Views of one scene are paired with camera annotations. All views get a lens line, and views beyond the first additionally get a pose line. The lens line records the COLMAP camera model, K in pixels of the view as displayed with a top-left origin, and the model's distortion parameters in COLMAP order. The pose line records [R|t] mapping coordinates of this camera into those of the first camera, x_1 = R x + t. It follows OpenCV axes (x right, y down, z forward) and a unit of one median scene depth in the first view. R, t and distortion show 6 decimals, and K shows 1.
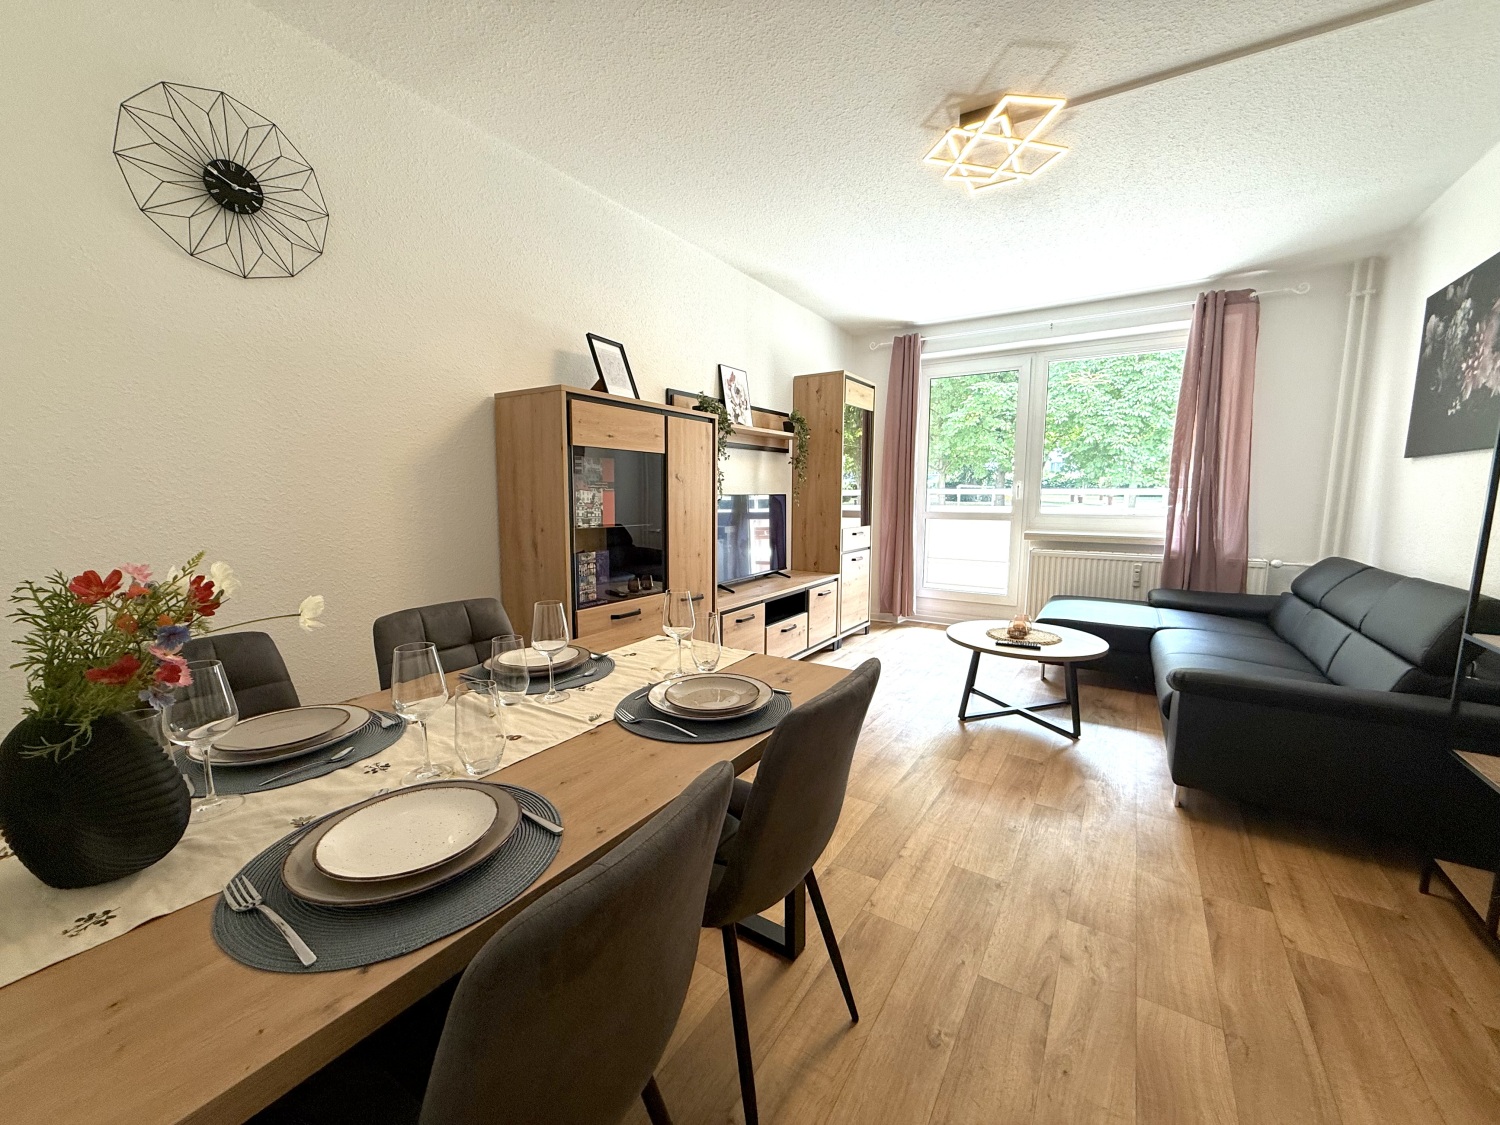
lens RADIAL K [[602.1, 0, 750.0], [0, 602.1, 562.5], [0, 0, 1]] dist [-0.000935, -0.000270]
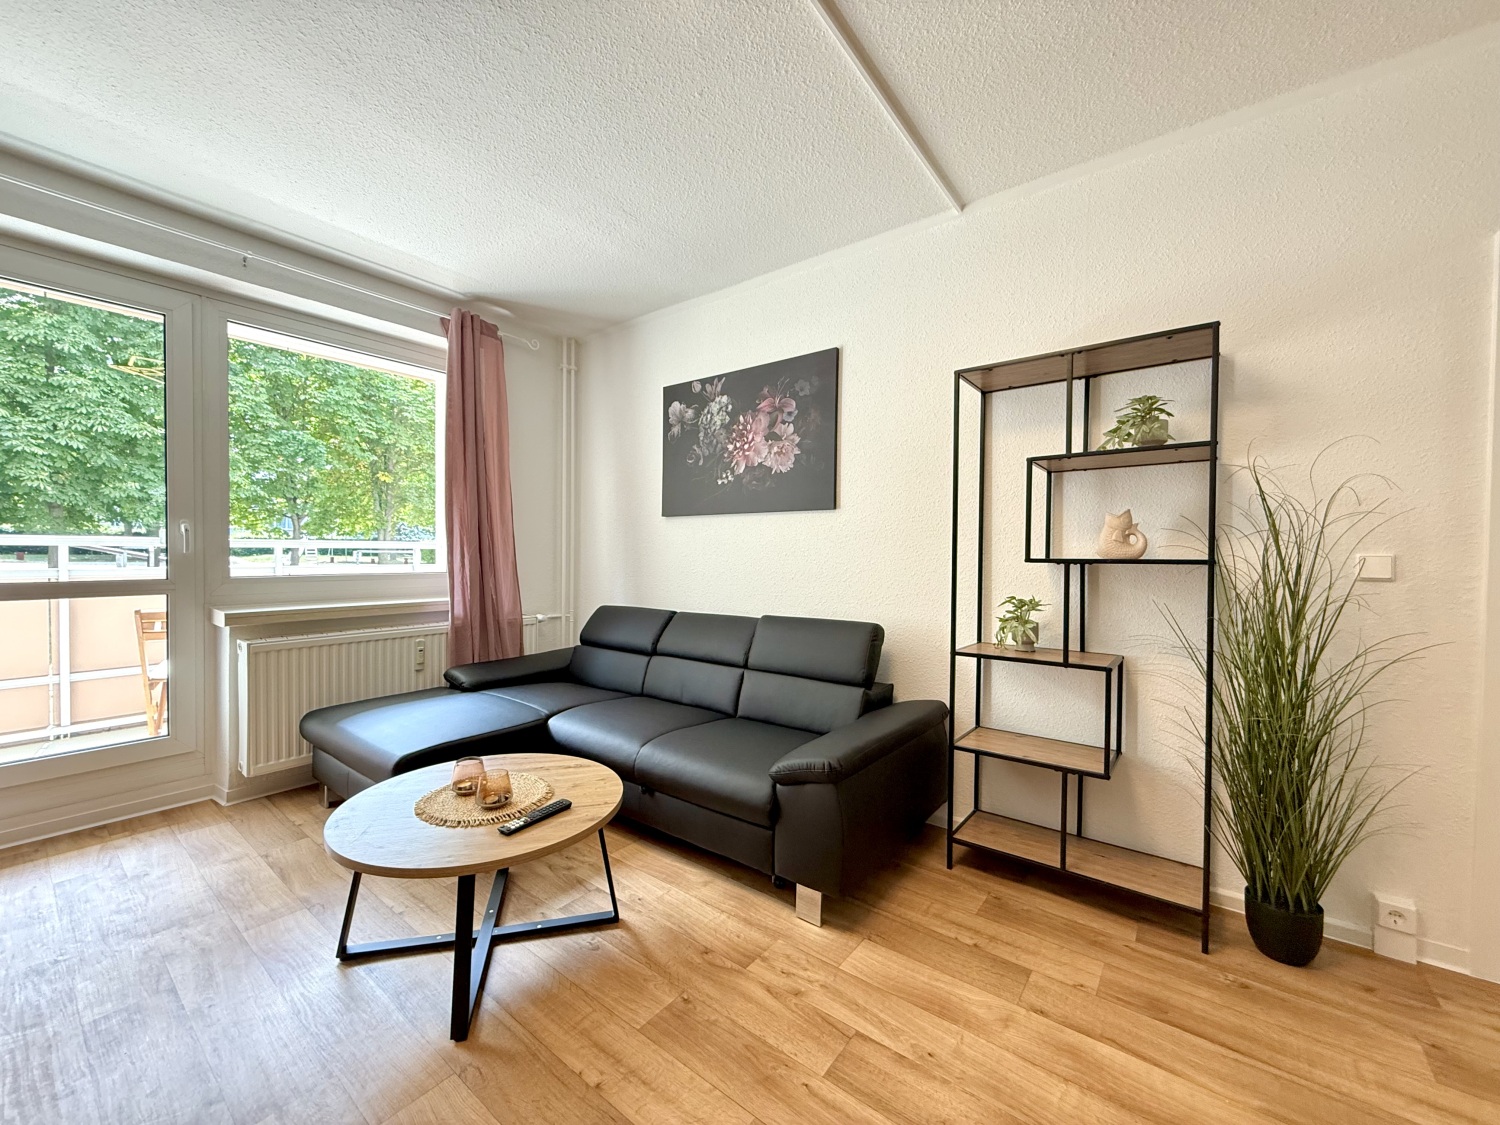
lens RADIAL K [[602.1, 0, 750.0], [0, 602.1, 562.5], [0, 0, 1]] dist [-0.000935, -0.000270]
pose [[0.094577, -0.010486, 0.995462, -0.065637], [0.108095, 0.994141, 0.000203, -0.060730], [-0.989632, 0.107585, 0.095156, 0.667026]]
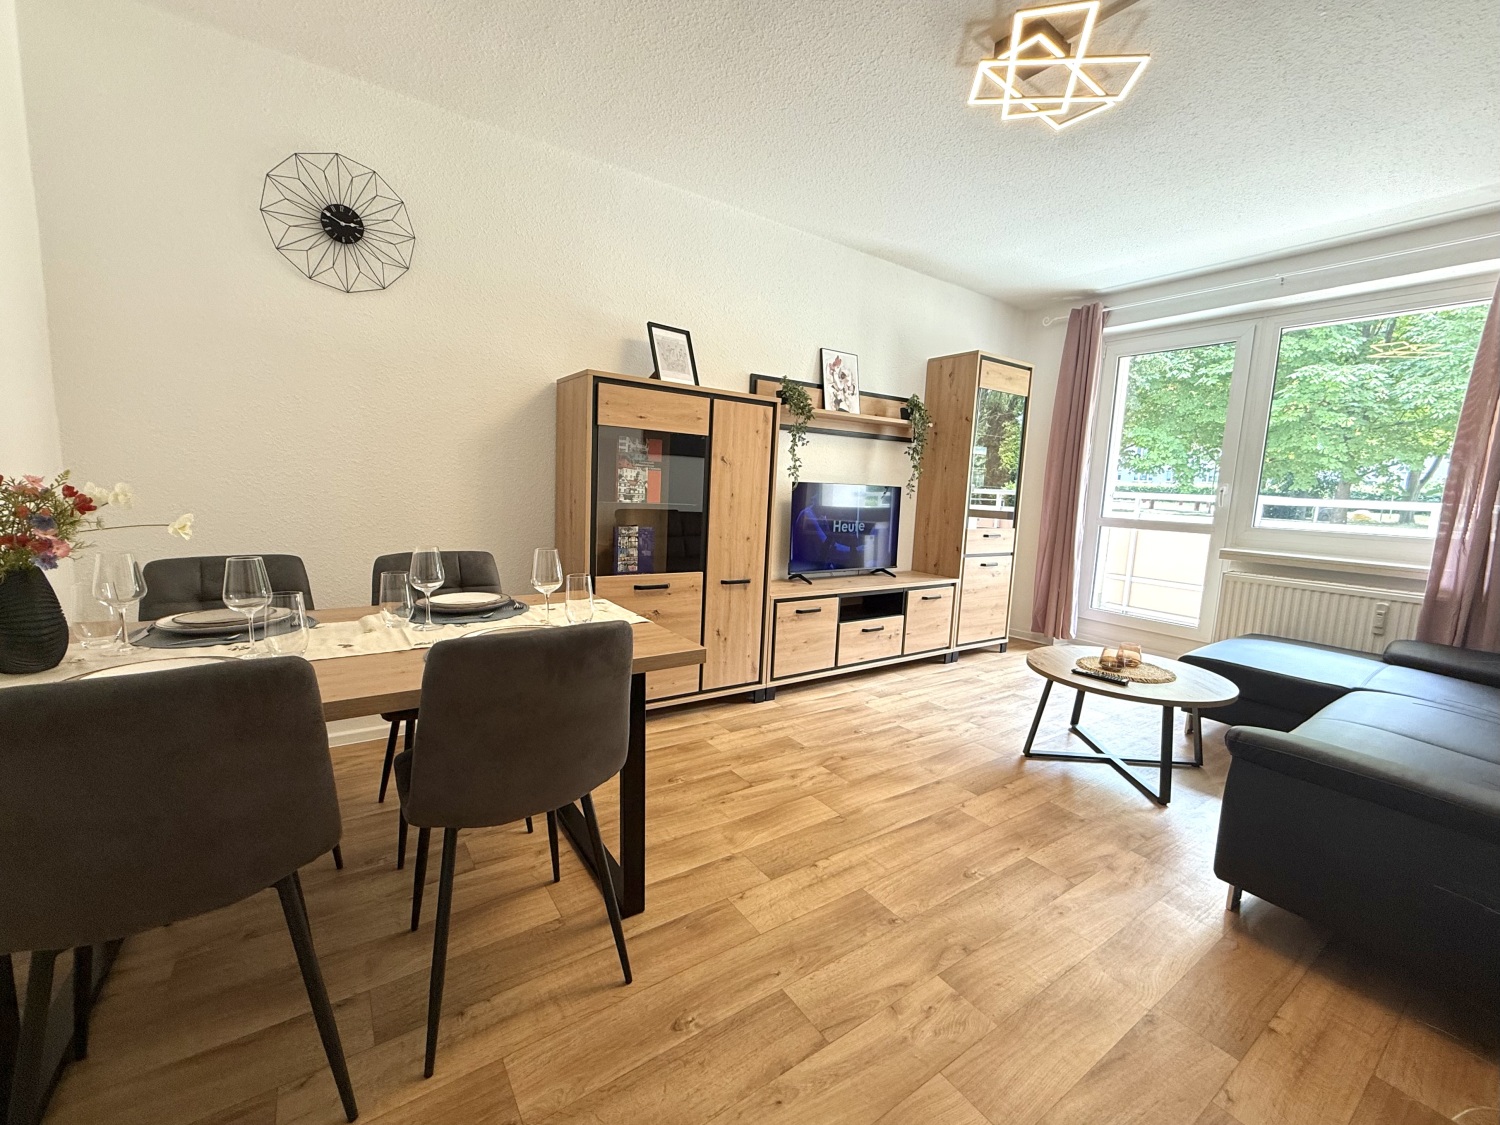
lens RADIAL K [[628.4, 0, 766.2], [0, 628.4, 564.3], [0, 0, 1]] dist [-0.001570, -0.000086]
pose [[0.926501, 0.085303, -0.366495, 0.297633], [-0.085565, 0.996211, 0.015562, 0.009884], [0.366434, 0.016941, 0.930290, 0.037249]]
